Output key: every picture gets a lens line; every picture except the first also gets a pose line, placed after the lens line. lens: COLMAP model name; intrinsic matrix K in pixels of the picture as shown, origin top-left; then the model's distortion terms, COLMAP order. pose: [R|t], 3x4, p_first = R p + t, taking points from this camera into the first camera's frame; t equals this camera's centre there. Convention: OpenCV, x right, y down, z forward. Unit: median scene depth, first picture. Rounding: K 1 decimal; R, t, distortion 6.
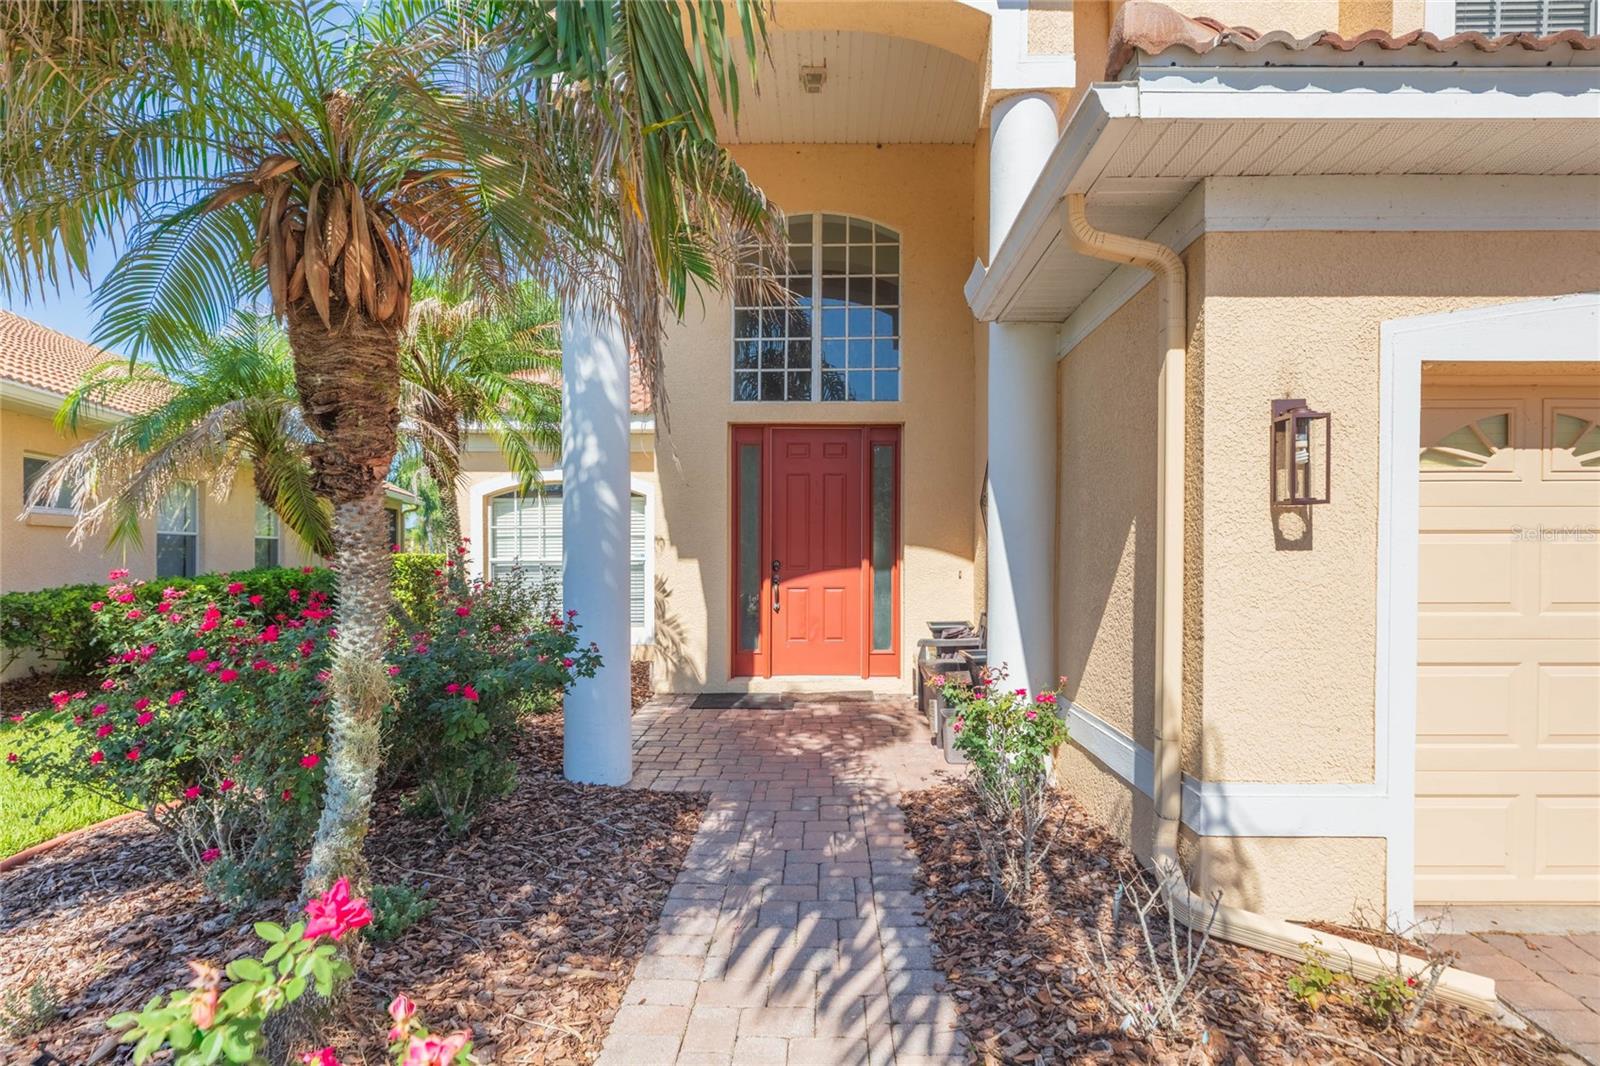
lens RADIAL K [[778.8, 0, 800.0], [0, 778.8, 533.0], [0, 0, 1]] dist [0.027174, 0.000127]
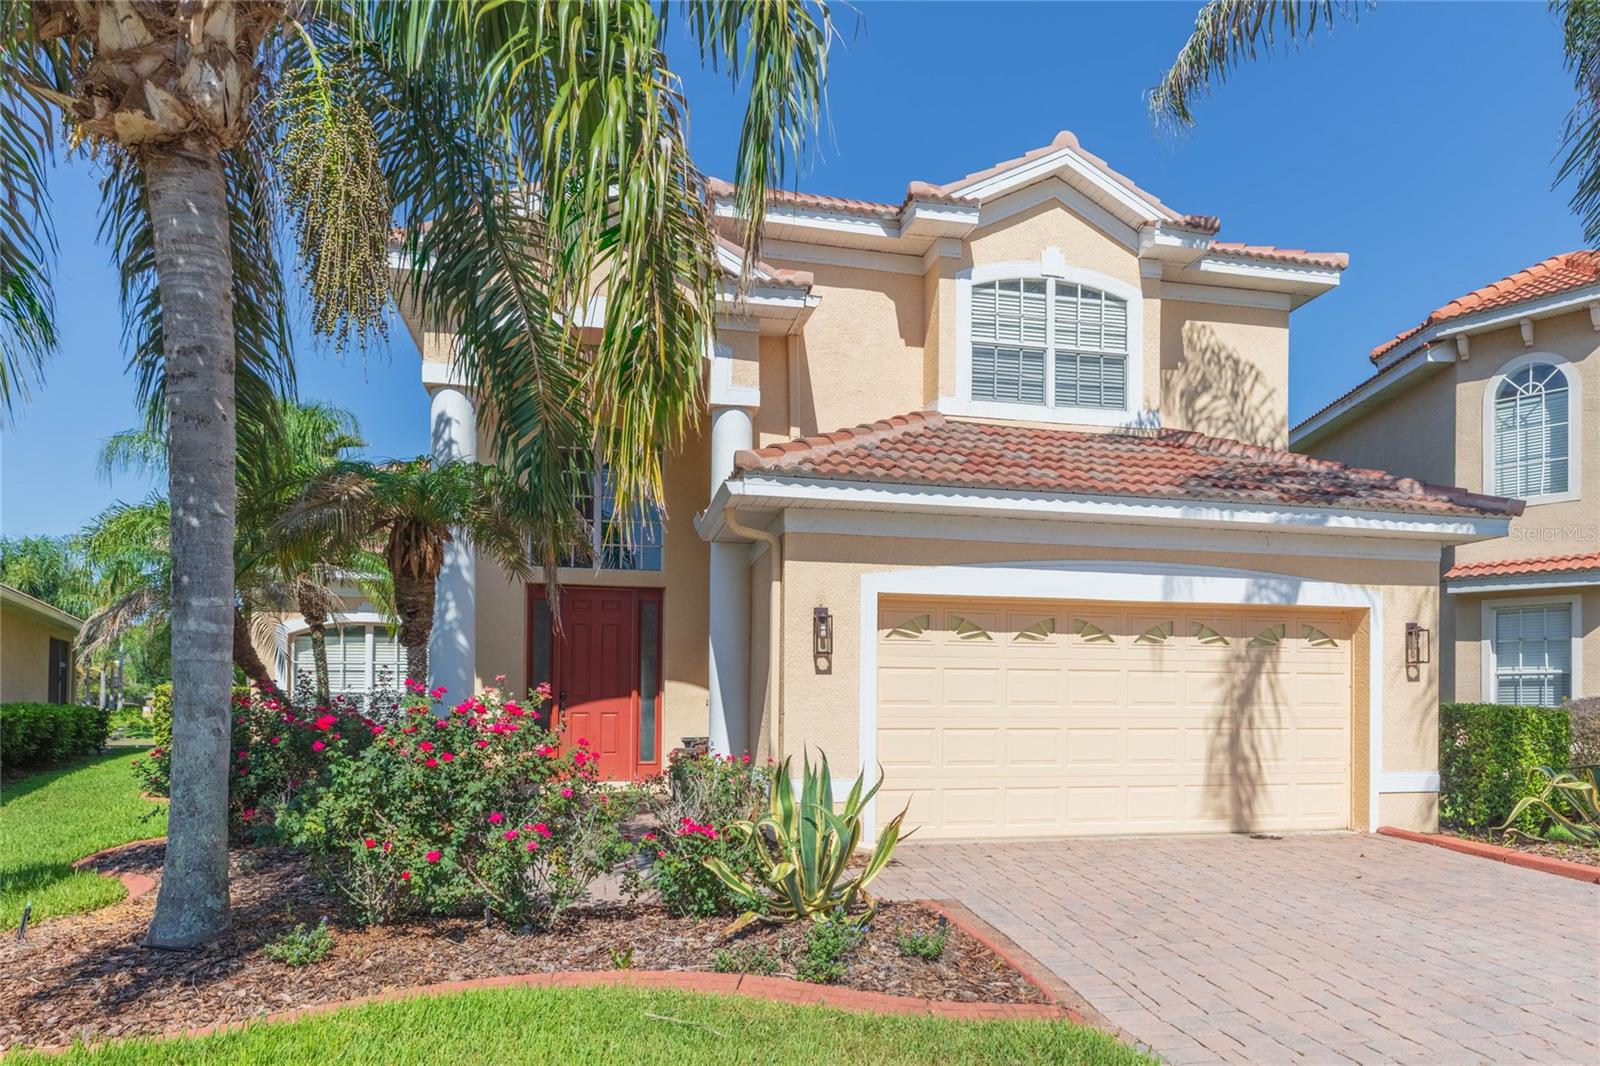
lens RADIAL K [[995.2, 0, 804.3], [0, 995.2, 651.9], [0, 0, 1]] dist [-0.000212, 0.003042]
pose [[0.970471, 0.017551, 0.240578, -0.045020], [-0.010671, 0.999497, -0.029869, 0.017929], [-0.240981, 0.026420, 0.970170, -0.731438]]
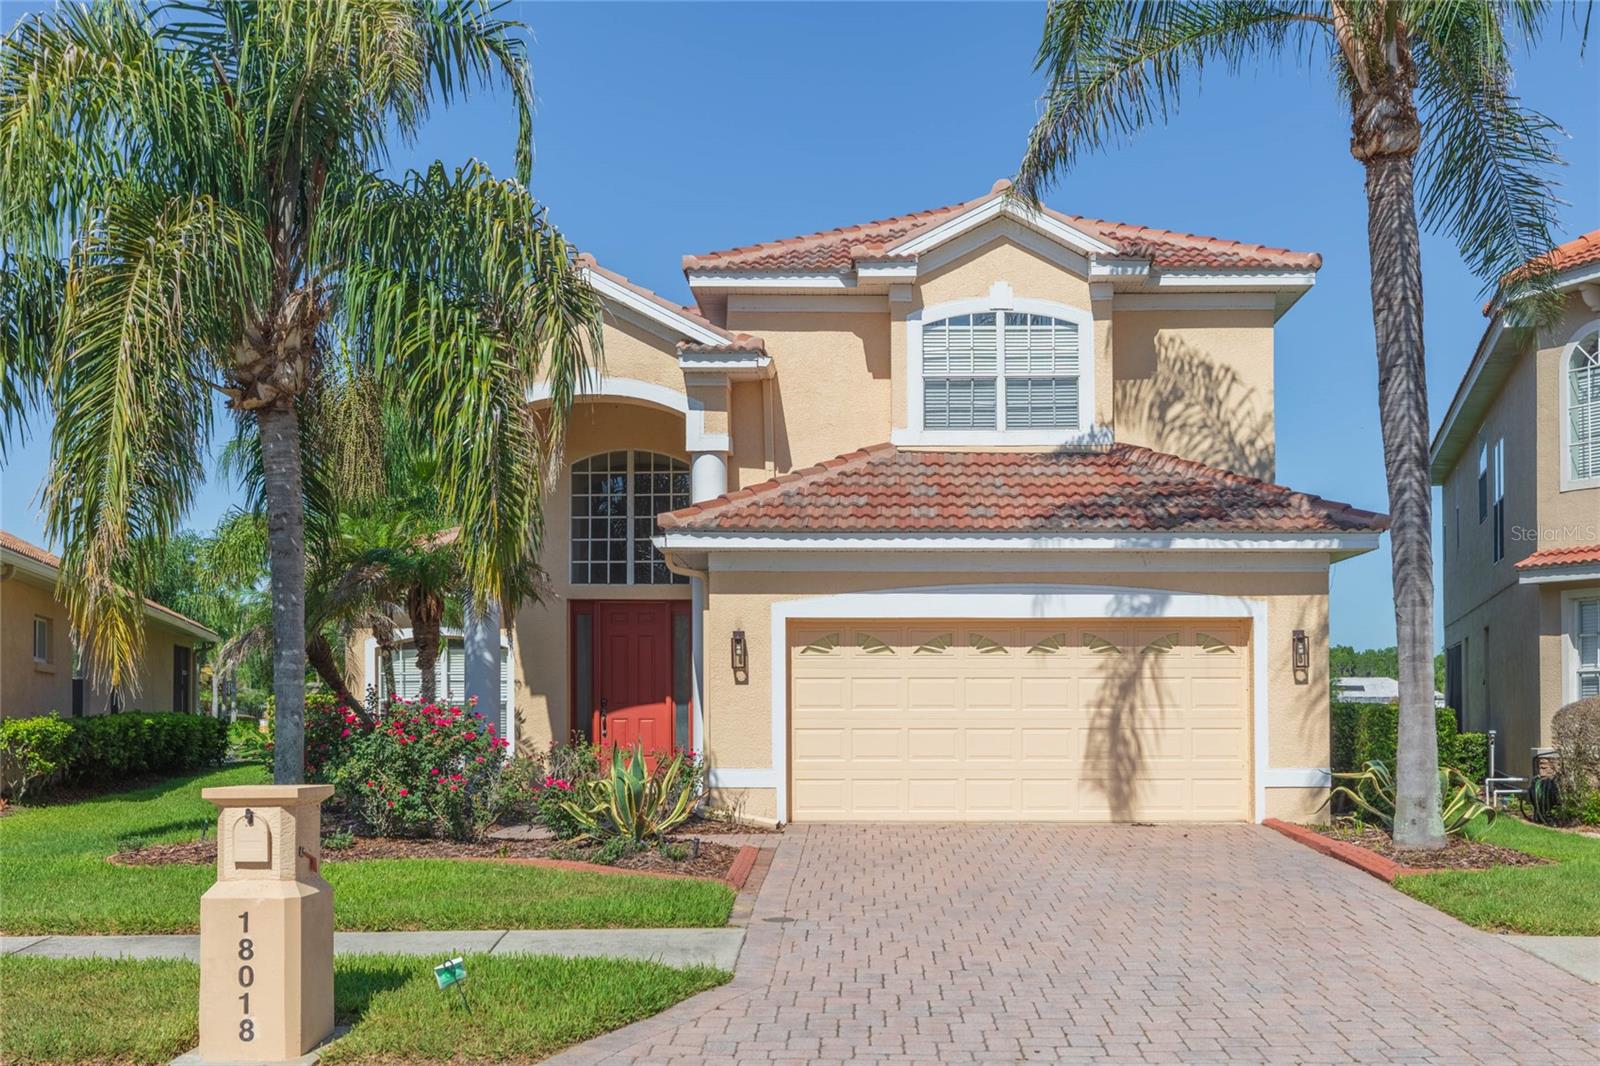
lens RADIAL K [[1569.3, 0, 799.6], [0, 1569.3, 626.2], [0, 0, 1]] dist [0.000987, -0.000249]
pose [[0.999939, -0.000239, -0.011009, 0.377550], [-0.000109, 0.999502, -0.031562, -0.003991], [0.011011, 0.031561, 0.999441, -1.922685]]
